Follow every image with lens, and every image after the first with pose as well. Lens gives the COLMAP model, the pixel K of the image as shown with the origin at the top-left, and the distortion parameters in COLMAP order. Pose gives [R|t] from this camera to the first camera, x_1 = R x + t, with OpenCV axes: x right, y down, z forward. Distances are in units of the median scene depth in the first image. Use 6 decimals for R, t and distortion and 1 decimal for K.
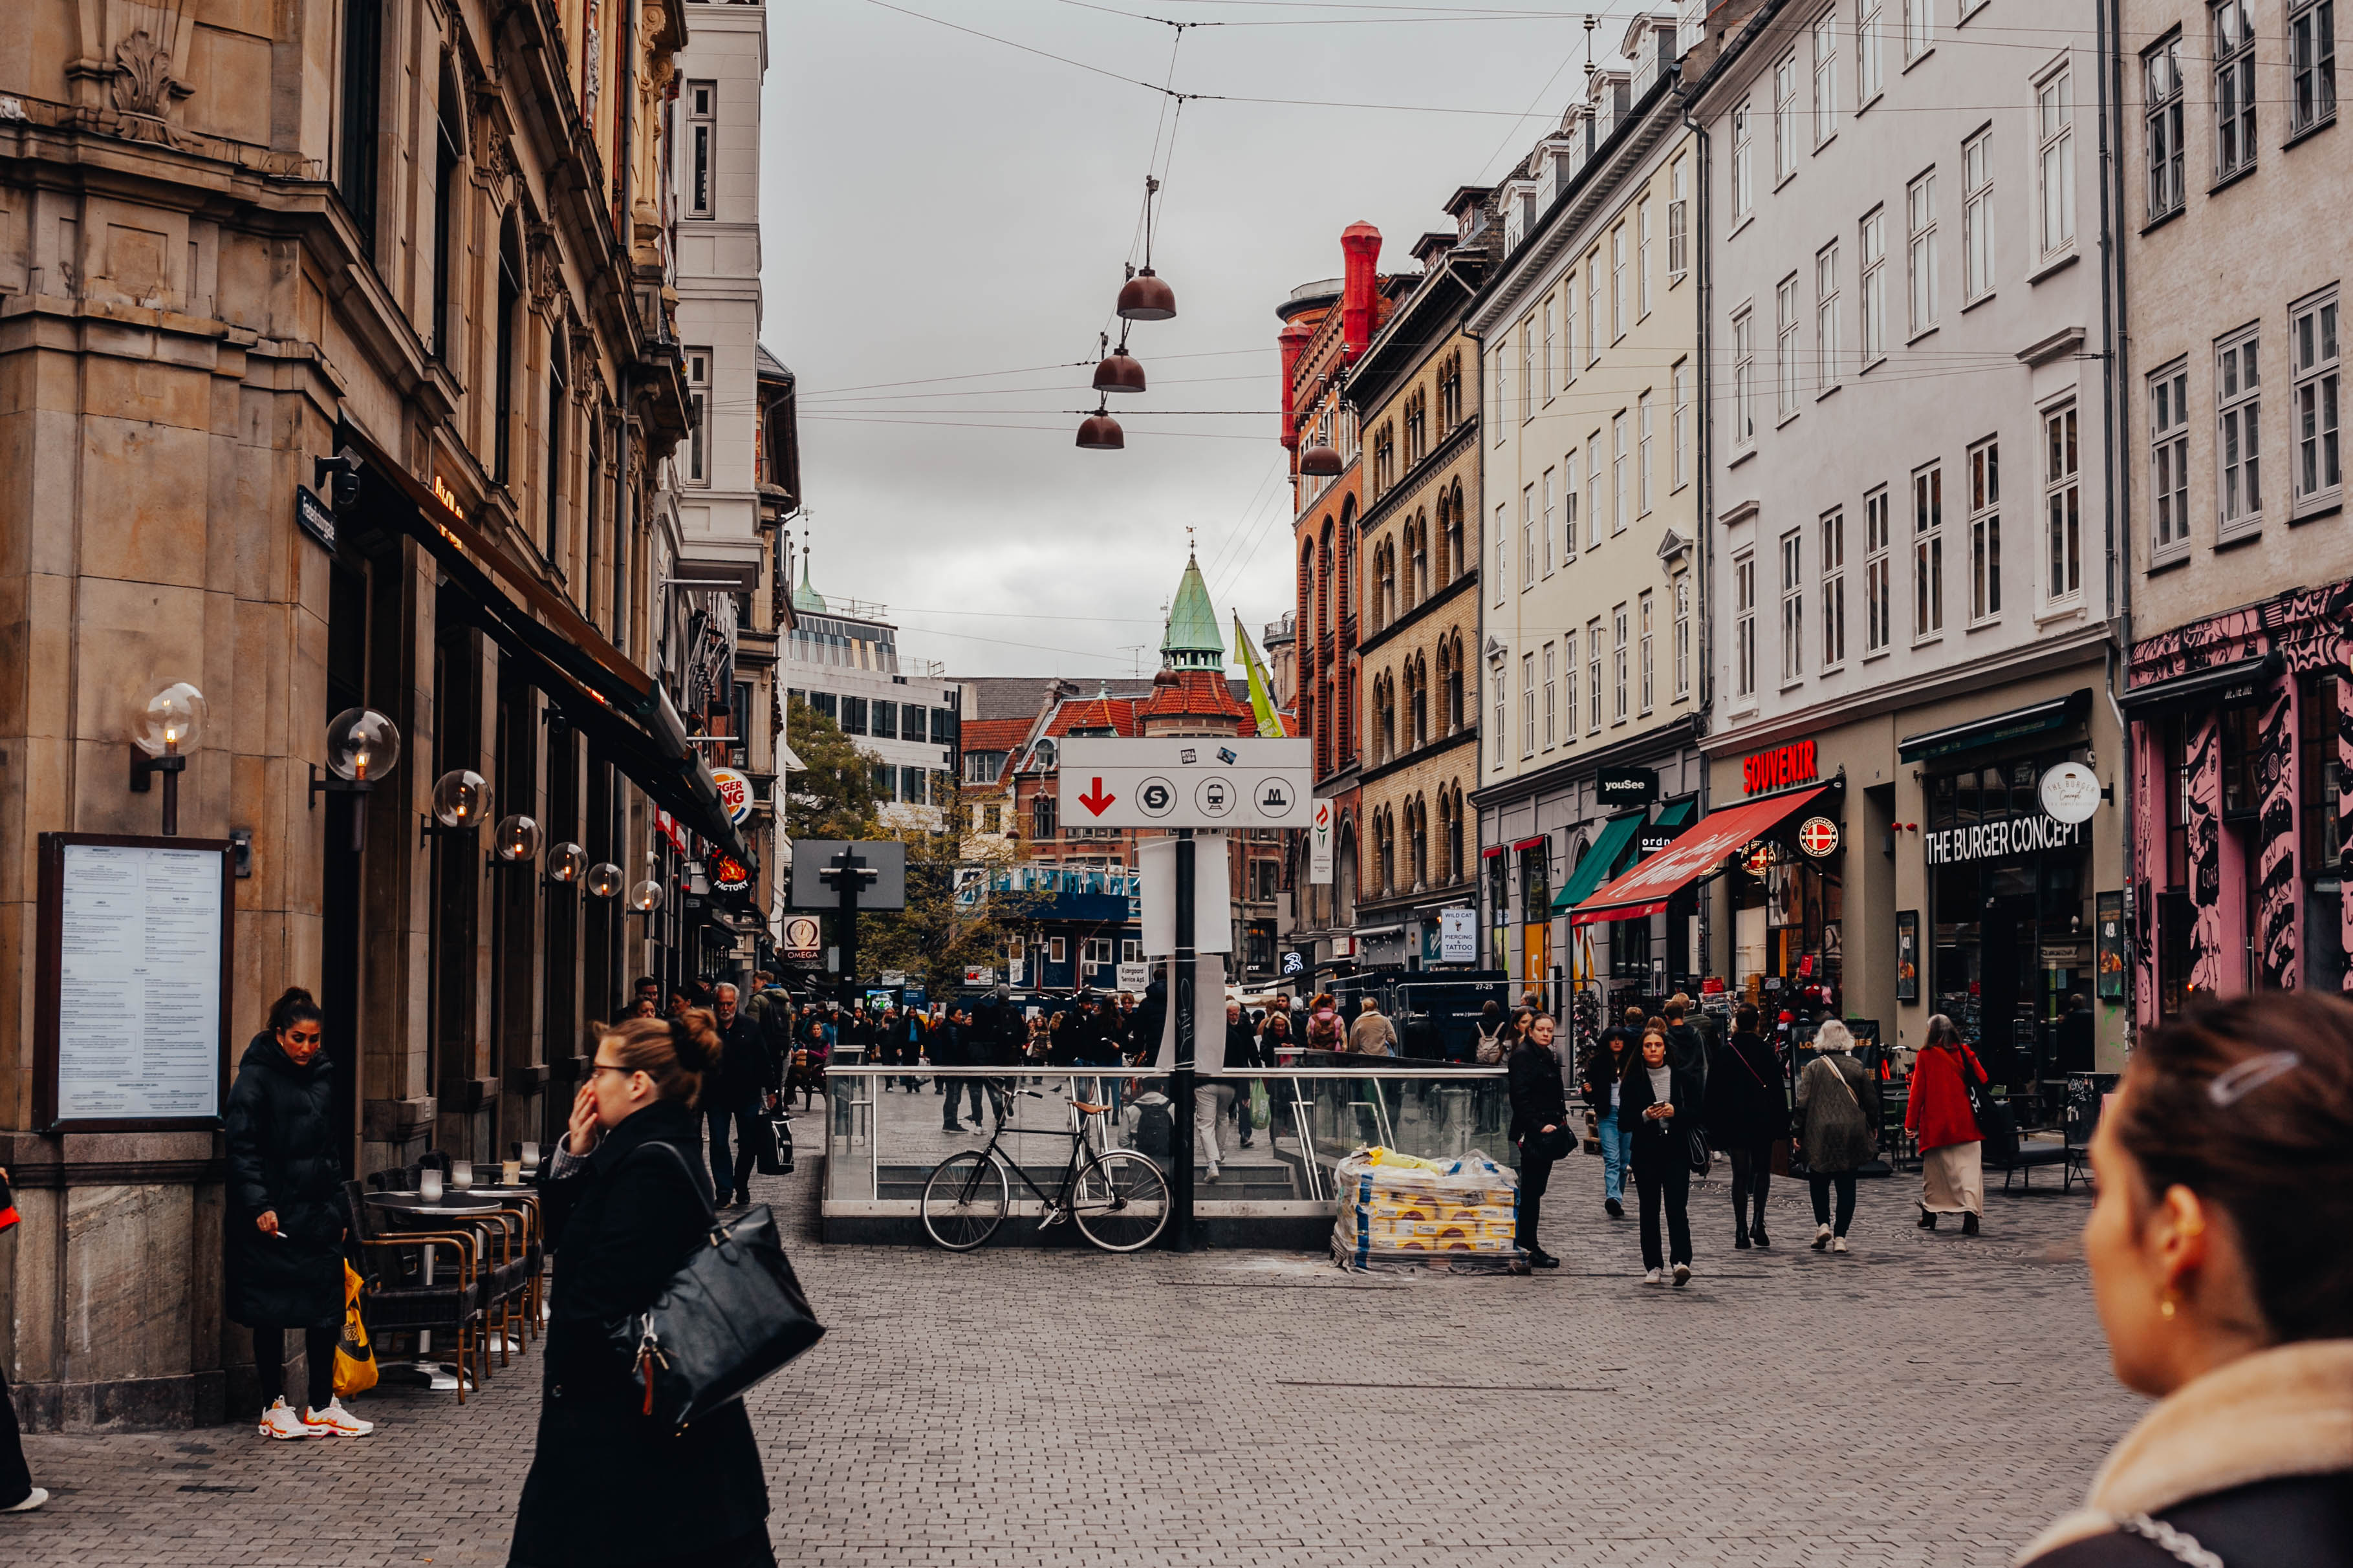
lens RADIAL K [[3490.0, 0, 1182.9], [0, 3490.0, 785.8], [0, 0, 1]] dist [-0.097456, 0.000000]
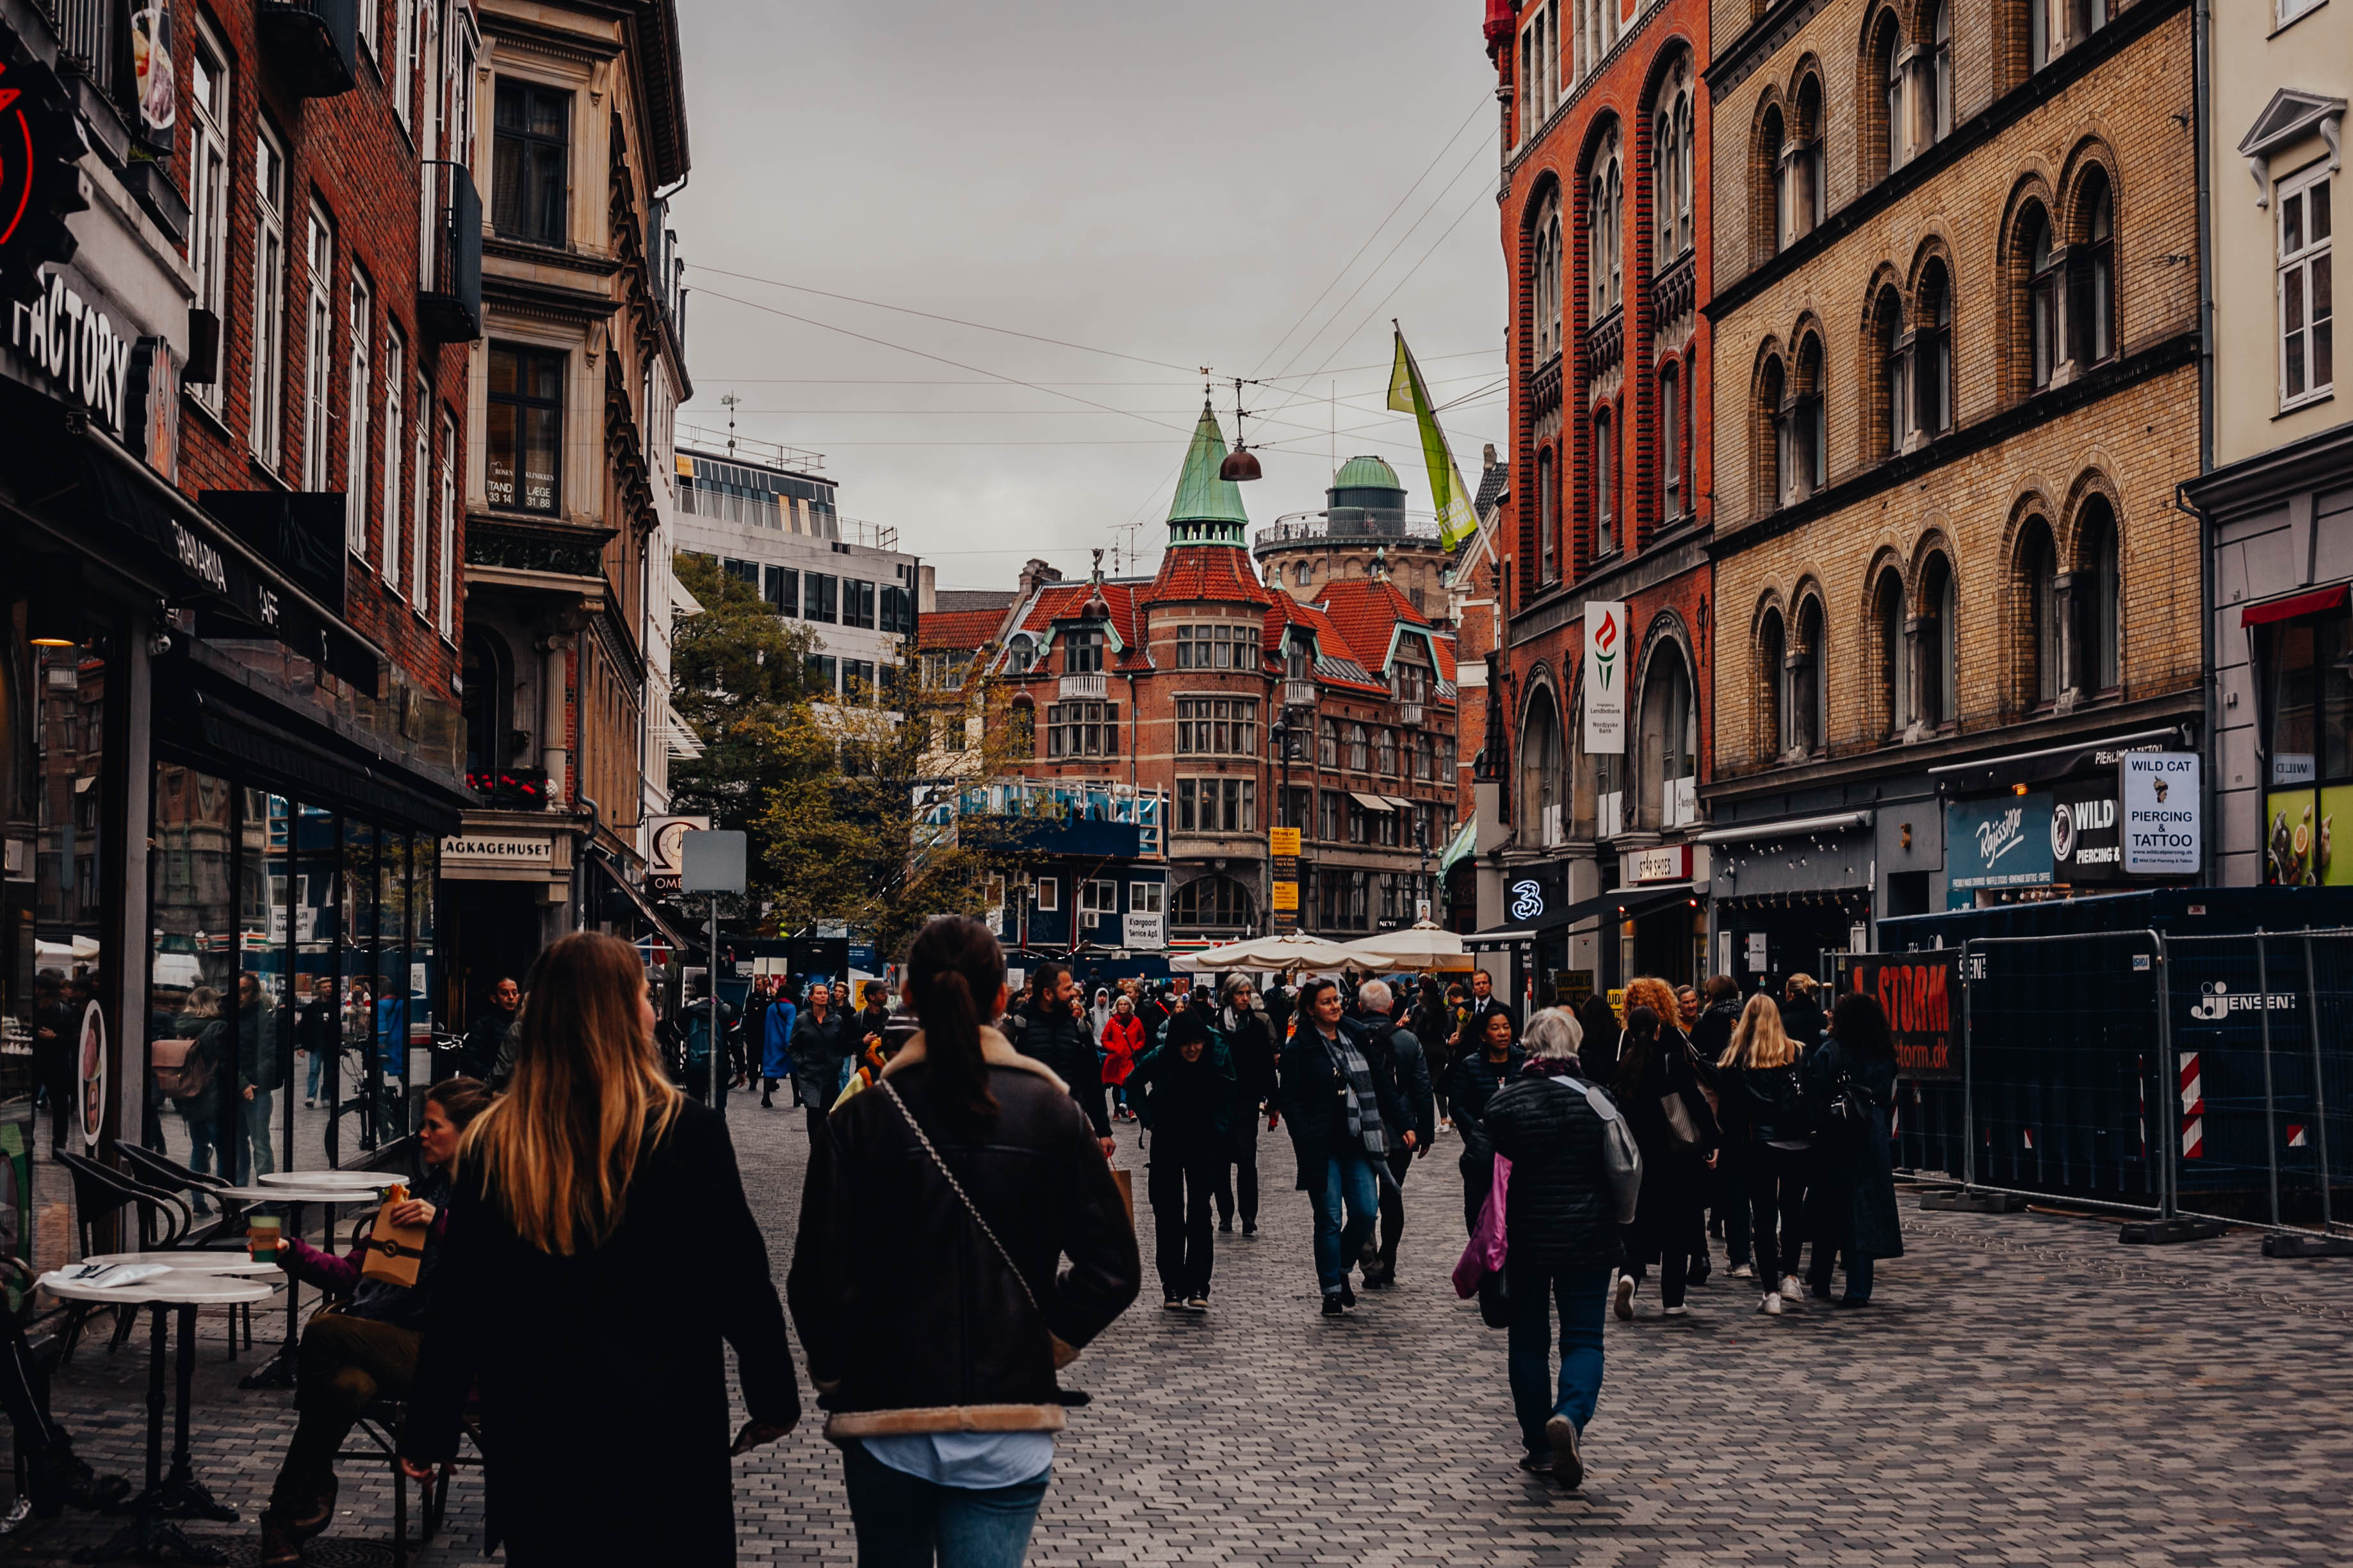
lens RADIAL K [[3490.0, 0, 1167.8], [0, 3490.0, 779.8], [0, 0, 1]] dist [-0.097456, 0.000000]
pose [[0.999896, 0.002872, 0.014114, -0.020219], [-0.003011, 0.999947, 0.009799, 0.014320], [-0.014085, -0.009841, 0.999852, 0.234985]]
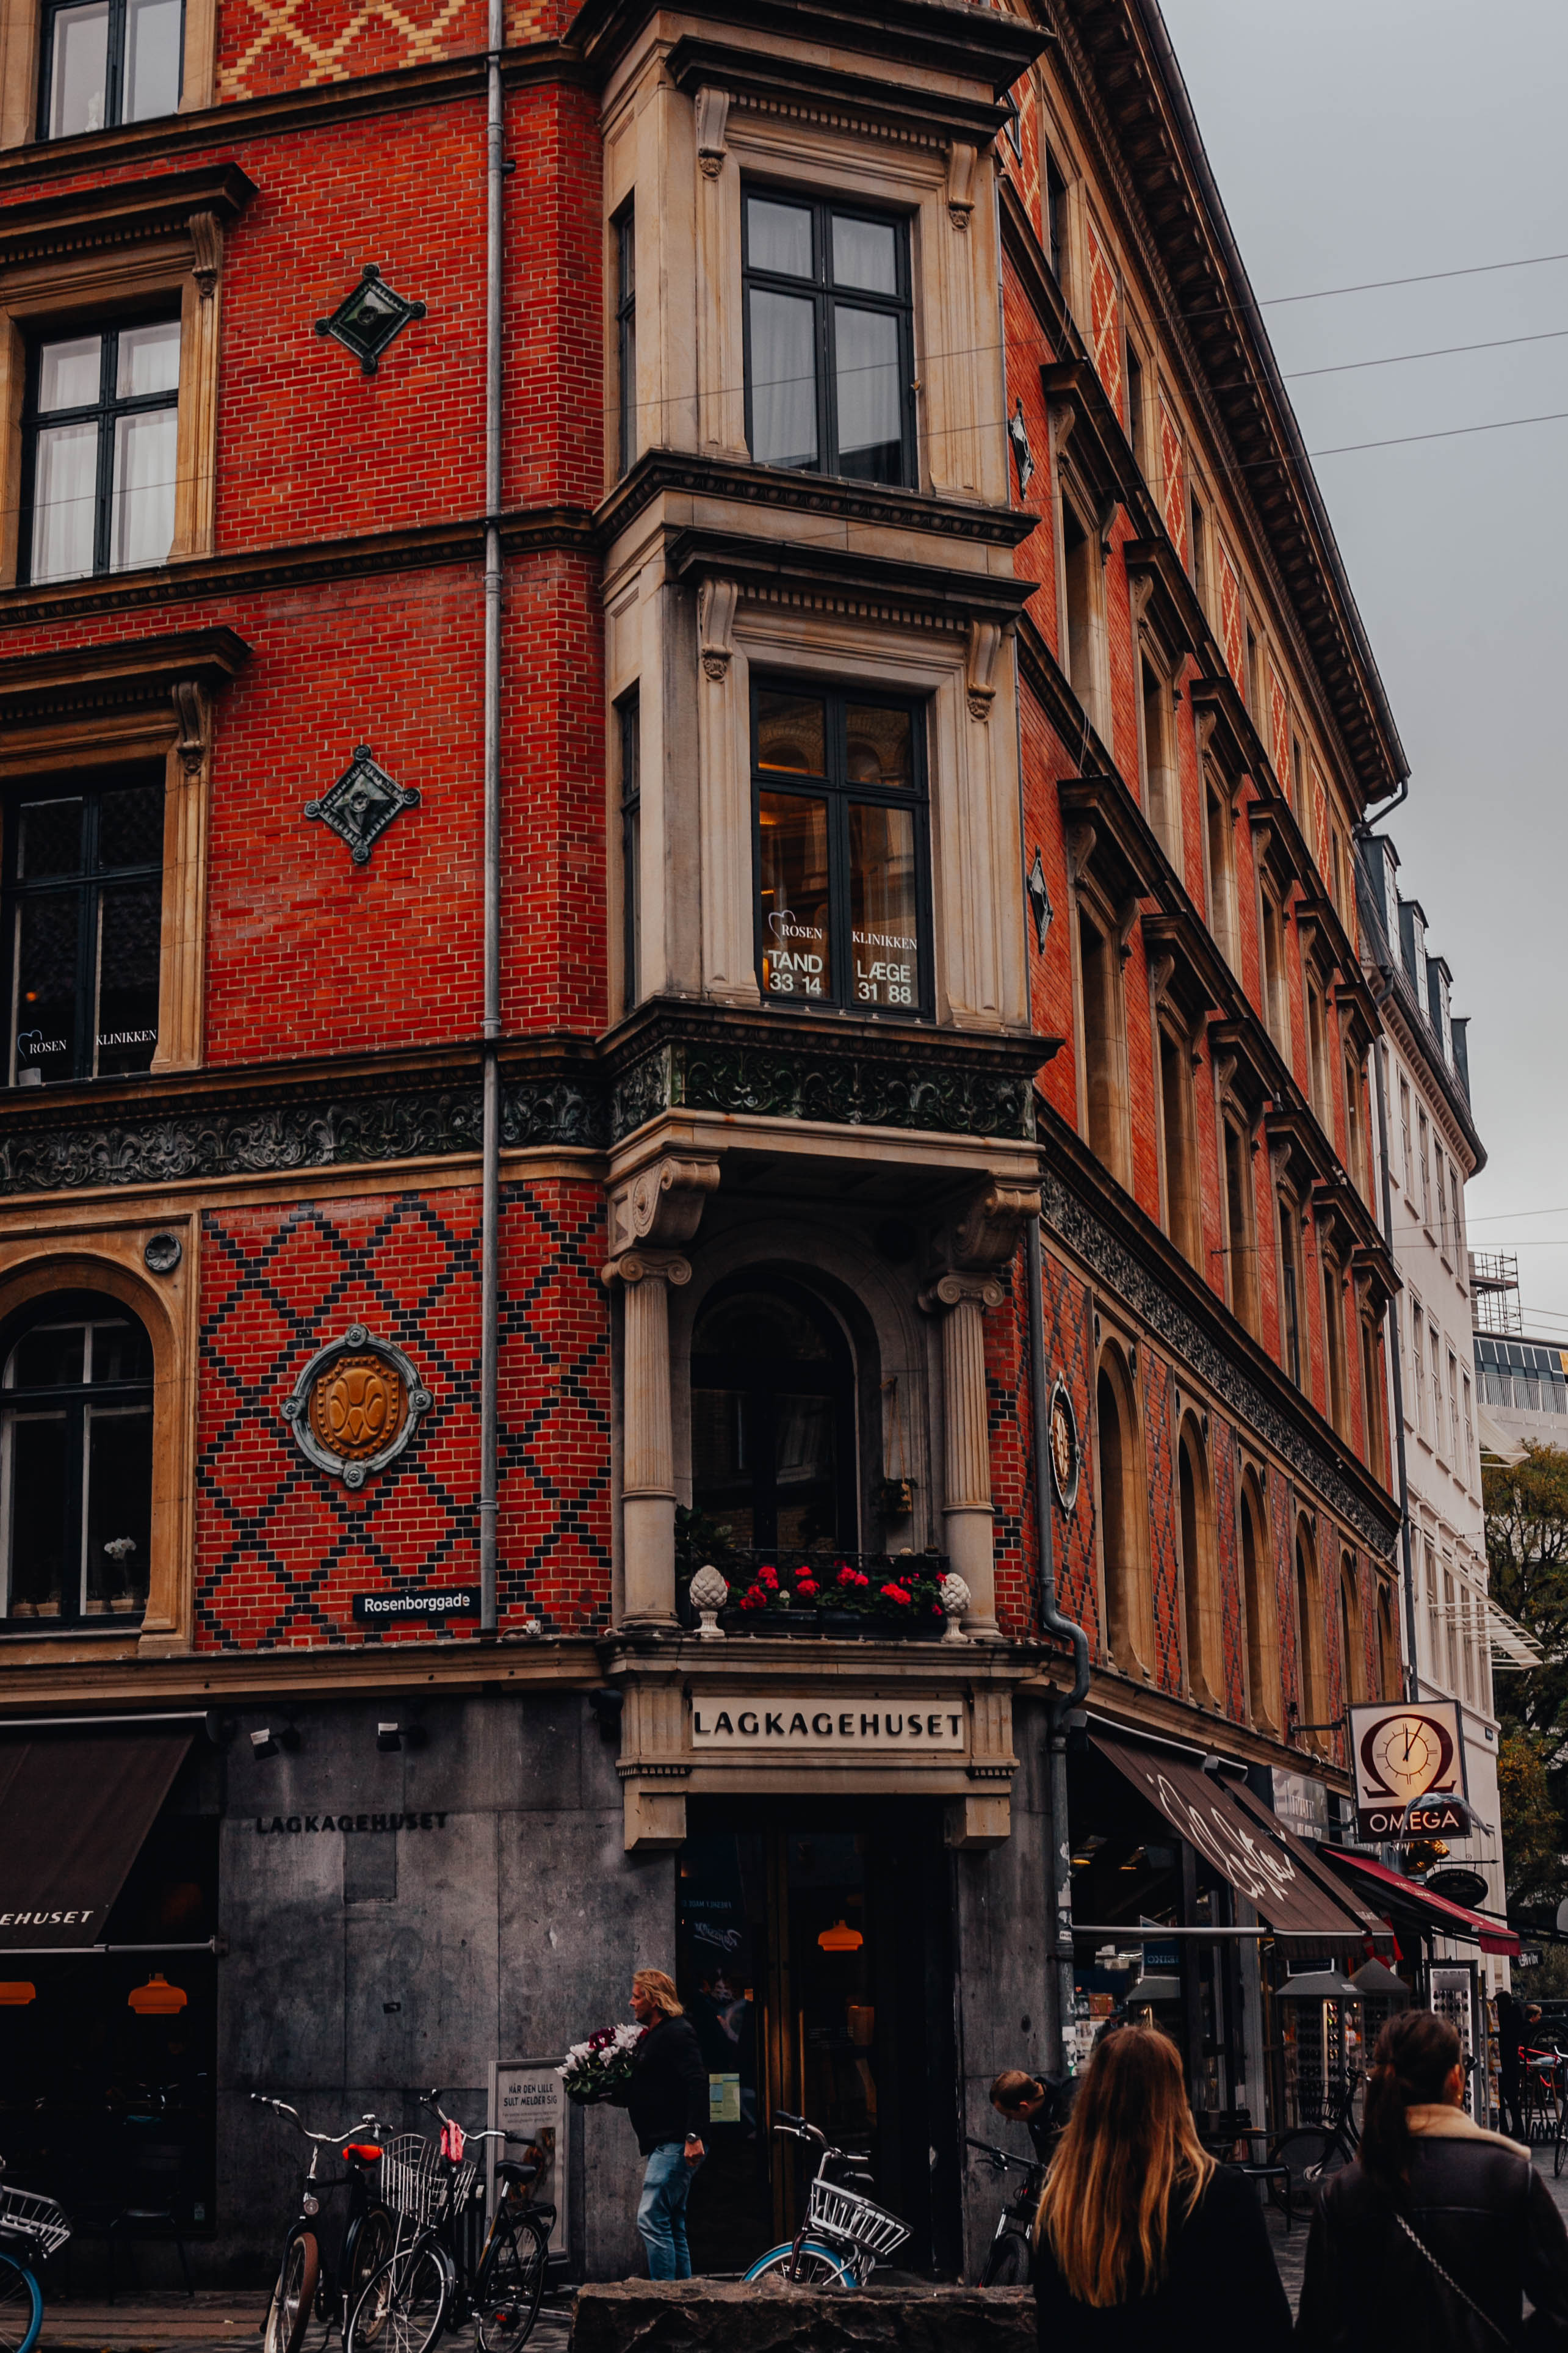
lens RADIAL K [[3490.0, 0, 779.9], [0, 3490.0, 1182.9], [0, 0, 1]] dist [-0.097456, 0.000000]
pose [[0.930506, -0.108767, -0.349754, -0.024017], [0.050983, 0.984058, -0.170385, 0.023835], [0.362710, 0.140713, 0.921217, 0.376162]]
